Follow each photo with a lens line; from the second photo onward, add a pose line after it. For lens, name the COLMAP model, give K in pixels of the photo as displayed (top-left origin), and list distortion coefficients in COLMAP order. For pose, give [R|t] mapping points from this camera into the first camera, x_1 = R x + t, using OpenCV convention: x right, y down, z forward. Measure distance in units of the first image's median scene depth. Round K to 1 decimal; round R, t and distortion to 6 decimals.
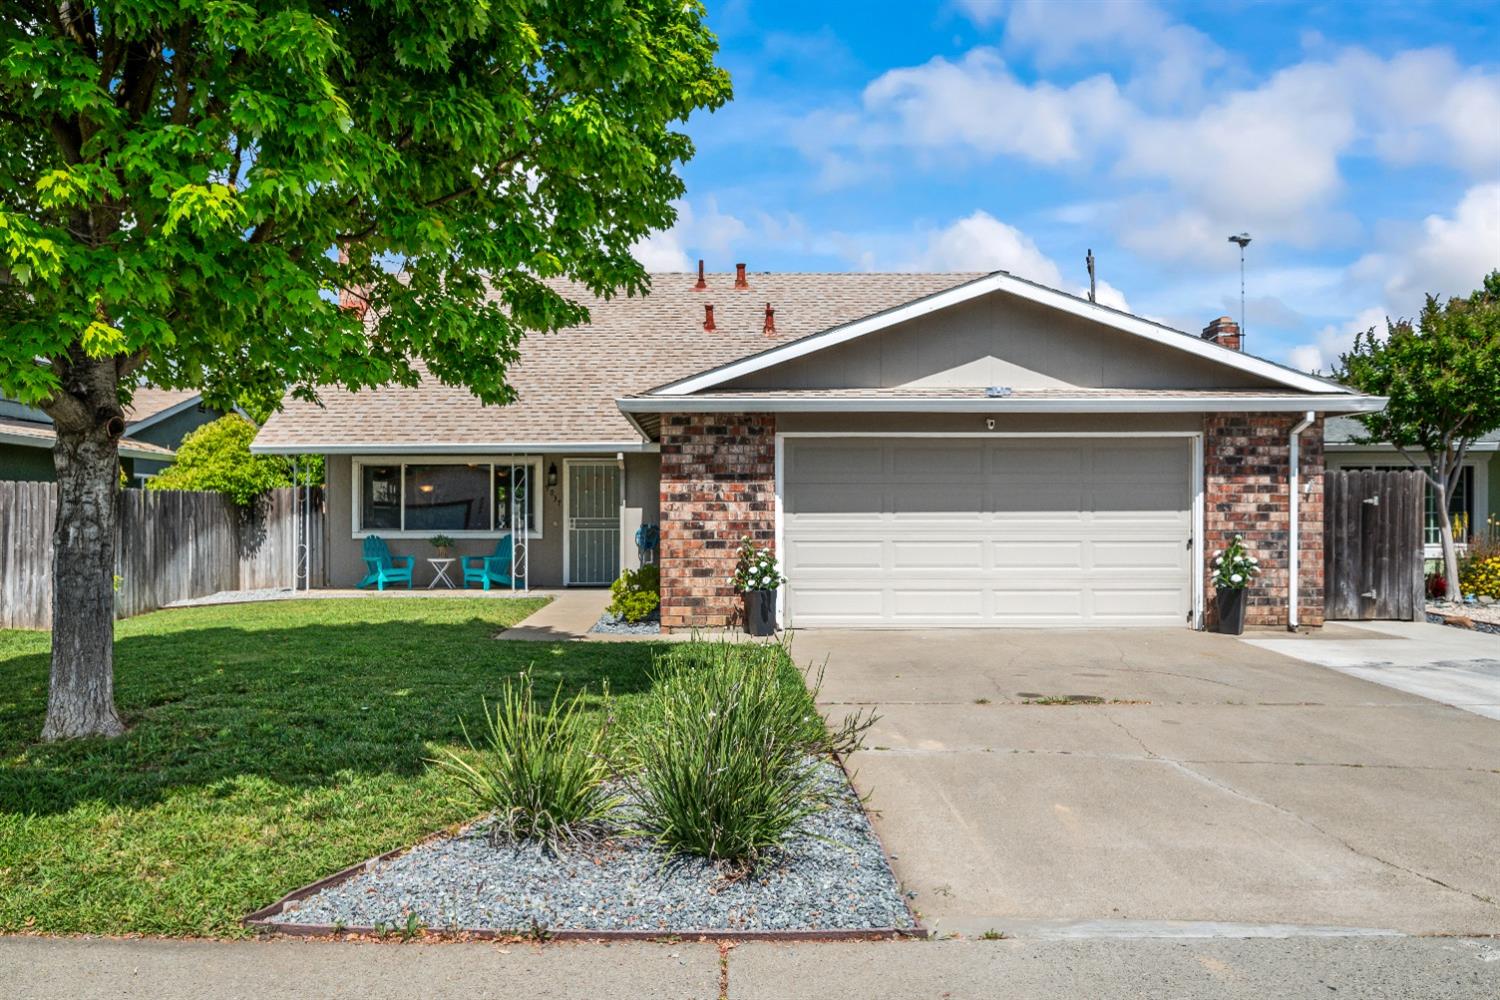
lens RADIAL K [[1099.2, 0, 749.9], [0, 1099.2, 502.9], [0, 0, 1]] dist [-0.010620, 0.000475]
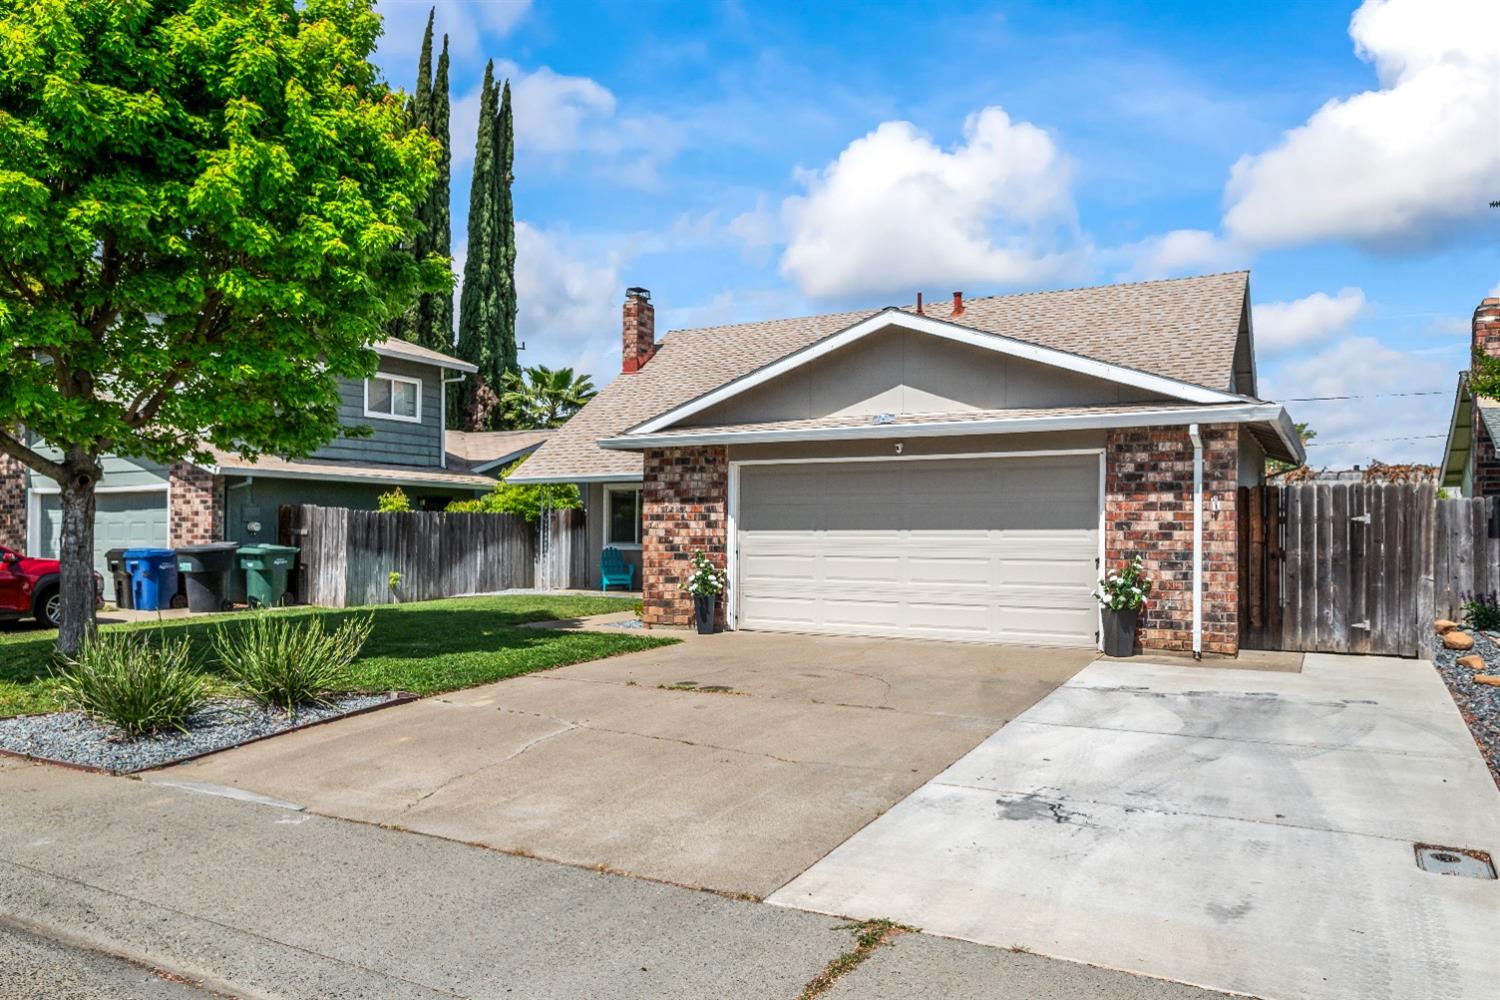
lens RADIAL K [[1099.2, 0, 755.3], [0, 1099.2, 505.3], [0, 0, 1]] dist [-0.010620, 0.000475]
pose [[0.869214, -0.008032, -0.494371, 0.629657], [0.001787, 0.999913, -0.013103, -0.001962], [0.494433, 0.010506, 0.869152, -0.004374]]
